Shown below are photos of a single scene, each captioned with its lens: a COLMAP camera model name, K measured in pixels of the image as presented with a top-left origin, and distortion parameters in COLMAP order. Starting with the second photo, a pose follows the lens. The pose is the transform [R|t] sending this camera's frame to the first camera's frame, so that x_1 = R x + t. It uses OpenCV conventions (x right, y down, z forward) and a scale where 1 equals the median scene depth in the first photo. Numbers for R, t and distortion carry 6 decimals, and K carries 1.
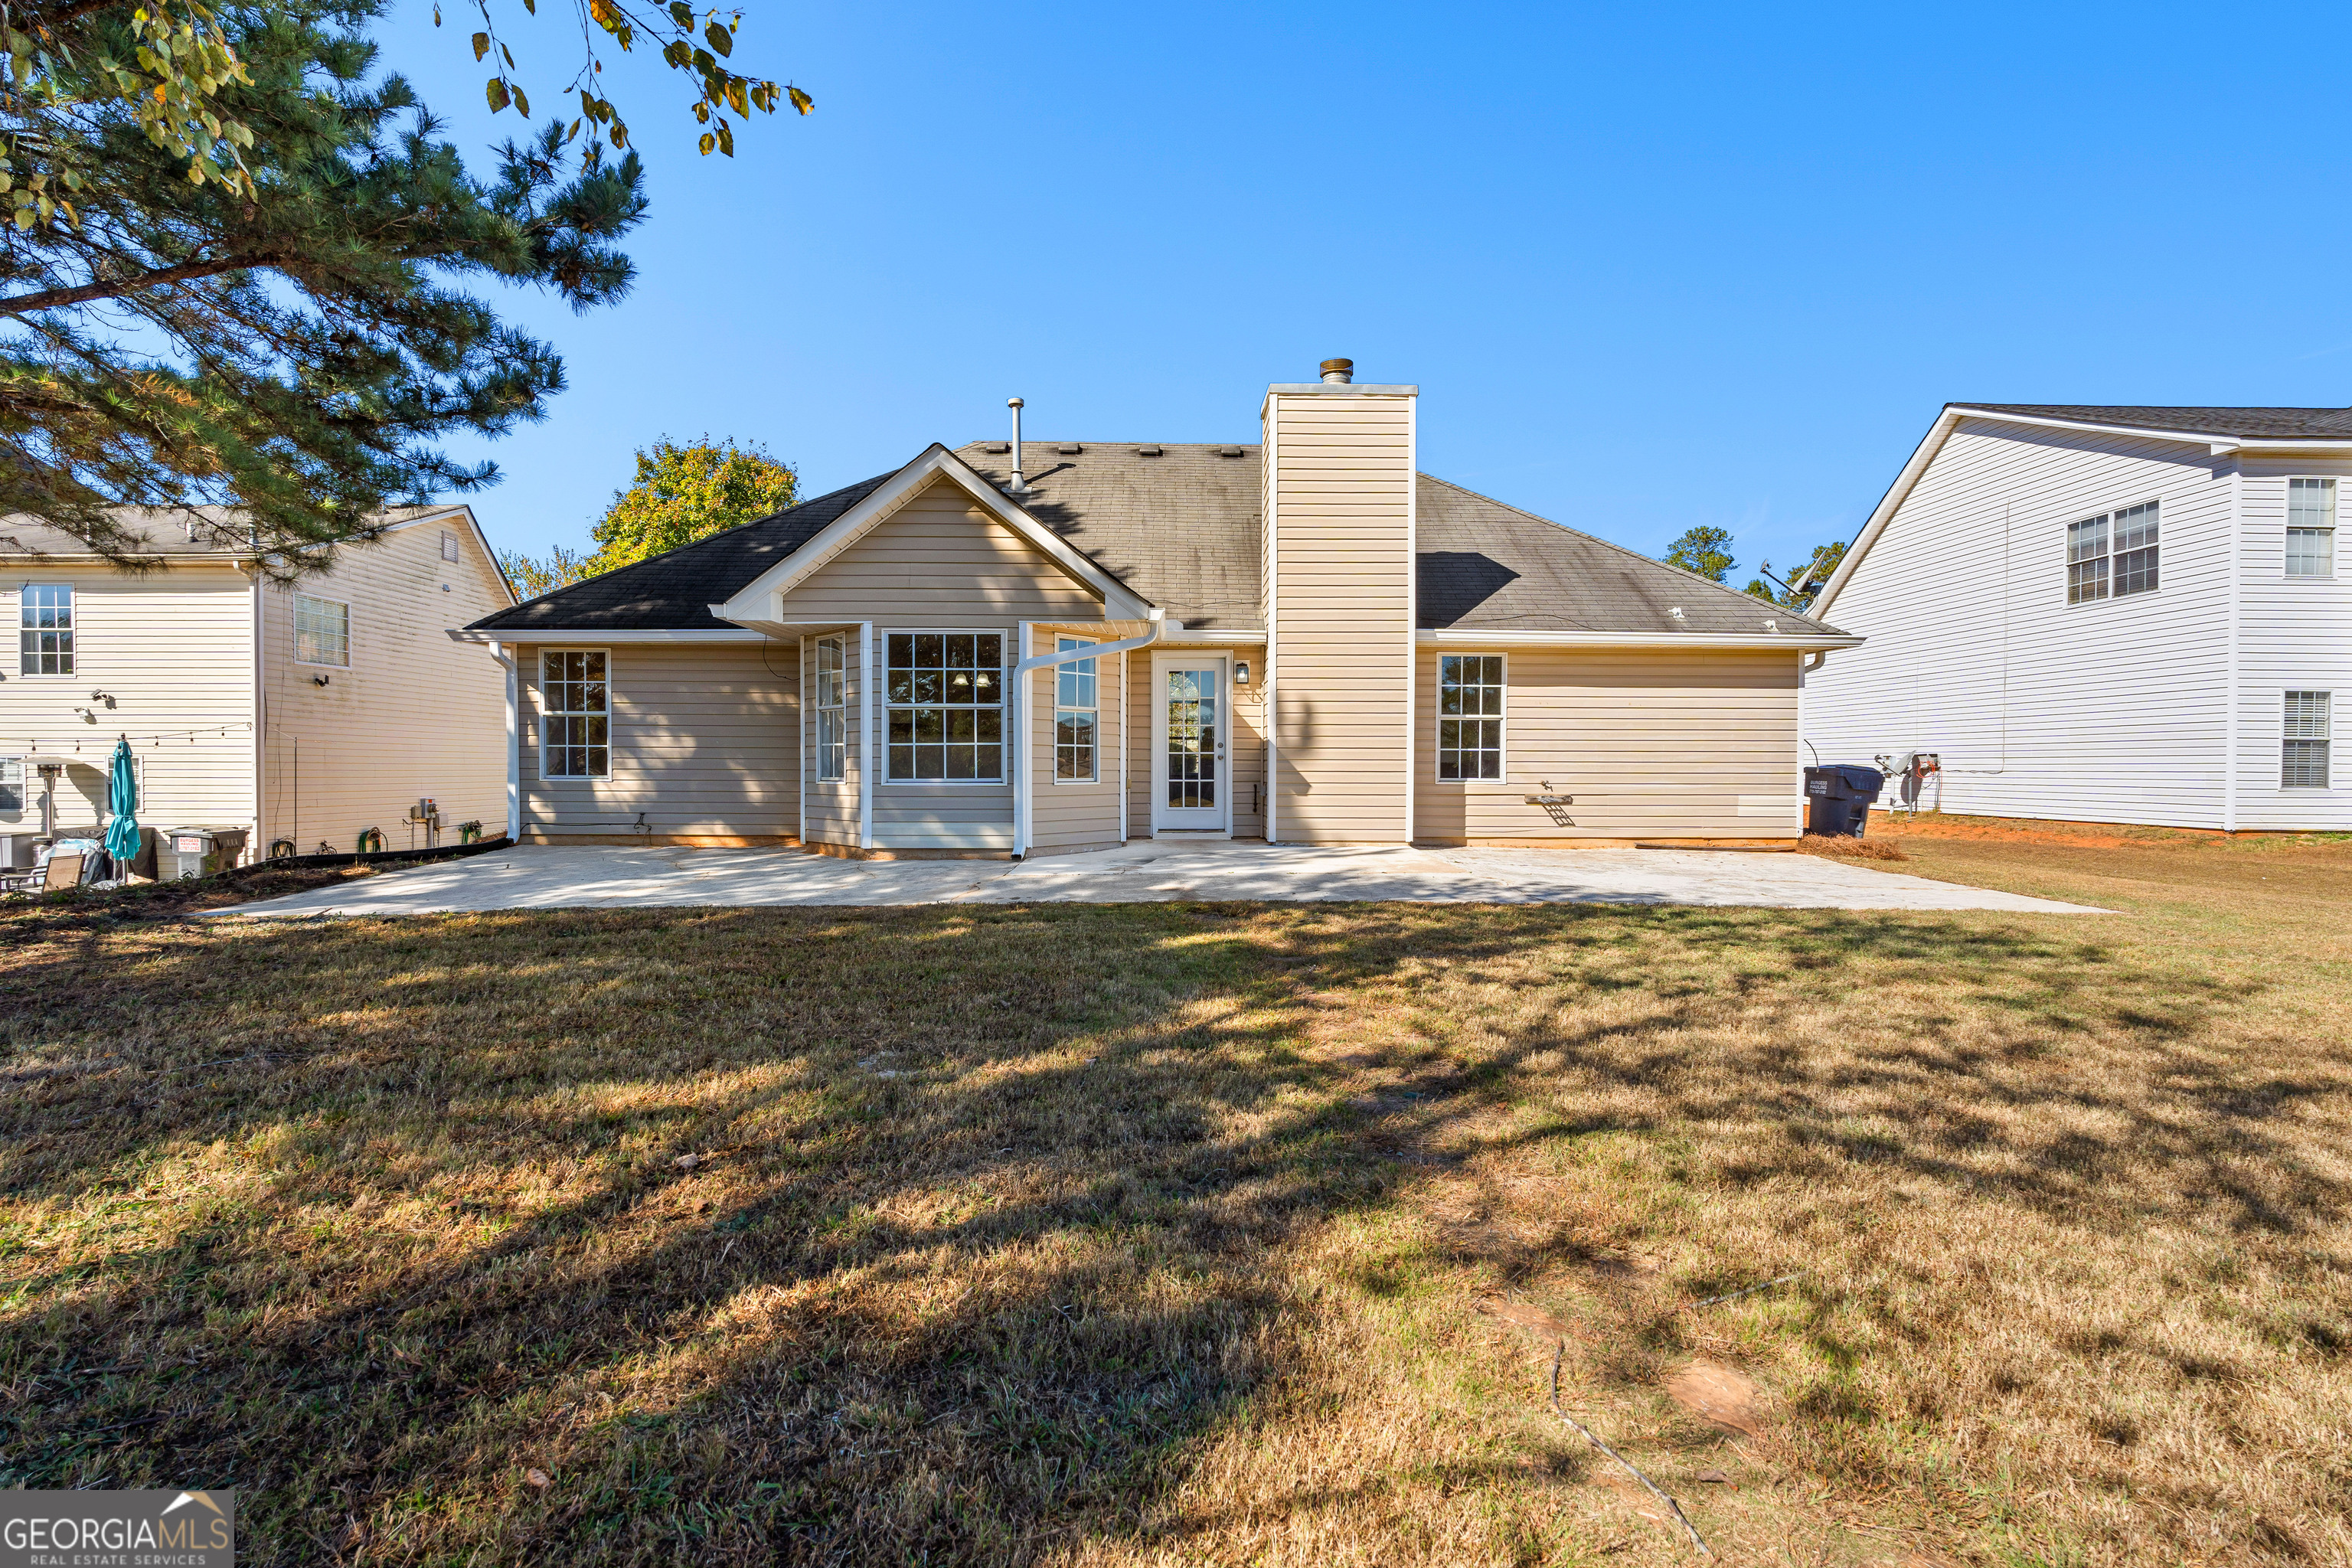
lens RADIAL K [[1063.8, 0, 1150.7], [0, 1063.8, 789.6], [0, 0, 1]] dist [-0.009822, 0.001910]
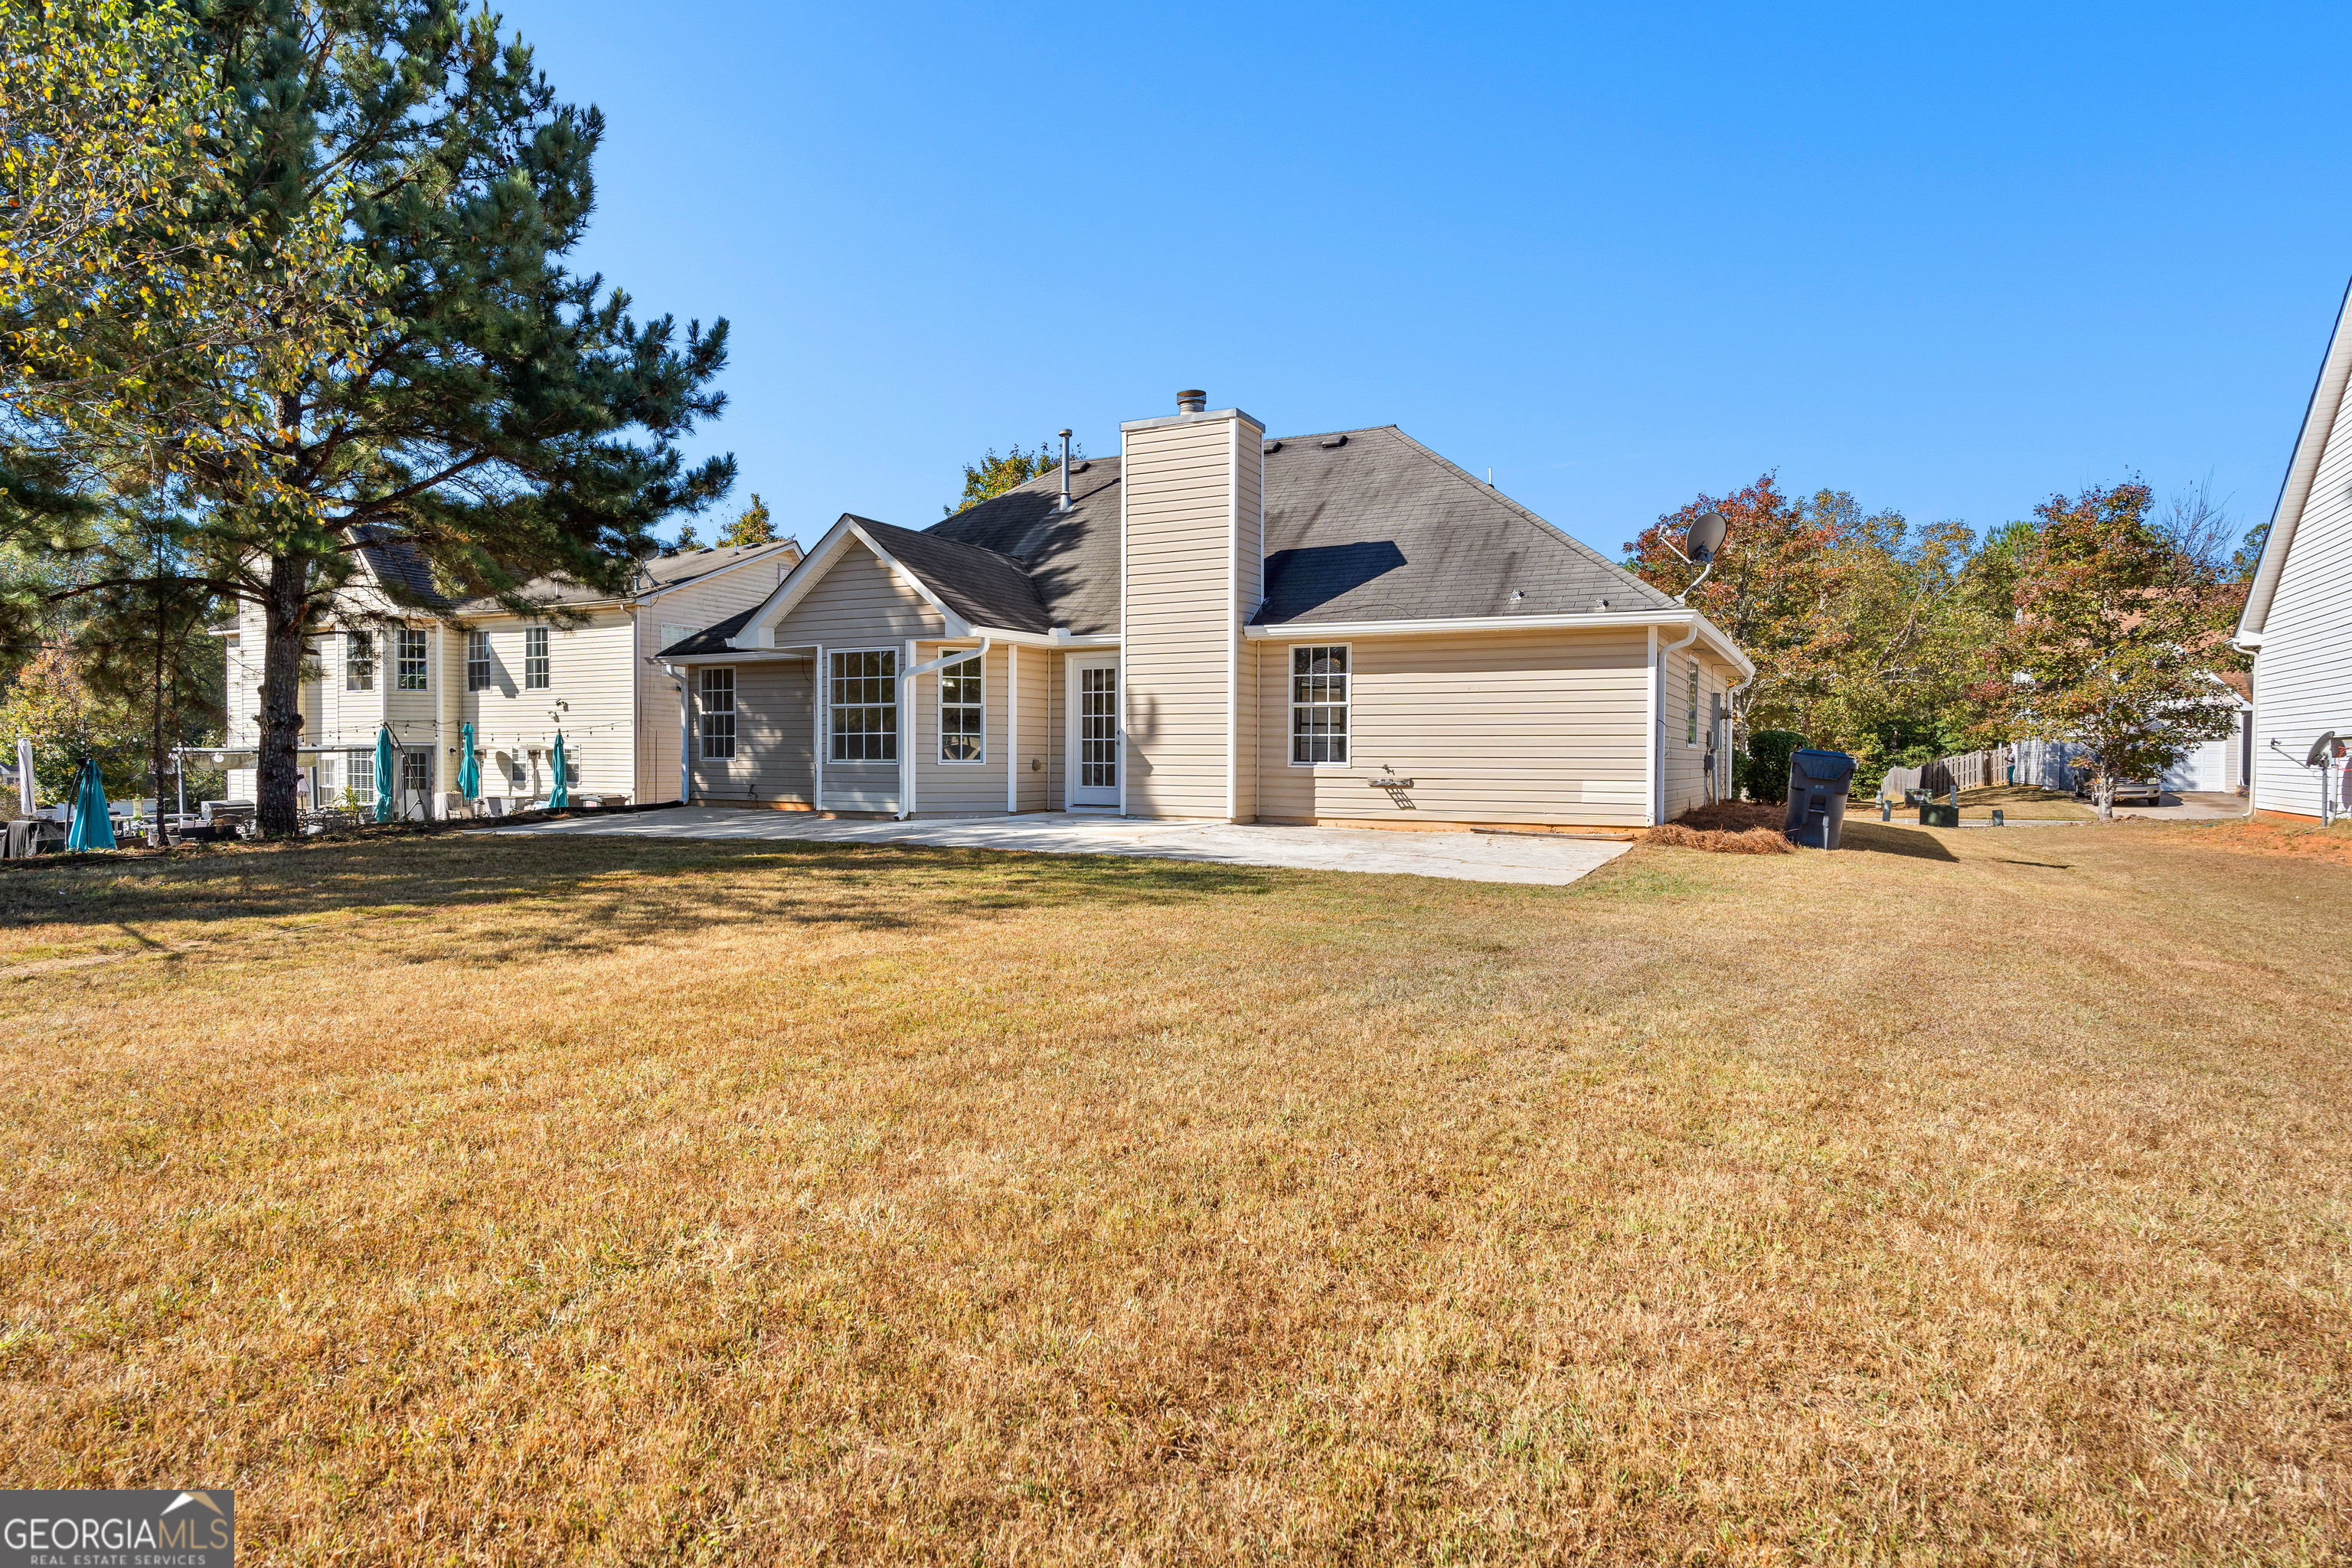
lens RADIAL K [[1319.8, 0, 1114.5], [0, 1319.8, 762.6], [0, 0, 1]] dist [-0.000736, -0.000232]
pose [[0.866011, 0.004196, -0.500007, 0.780794], [-0.013231, 0.999807, -0.014526, 0.011730], [0.499849, 0.019195, 0.865900, -0.241476]]
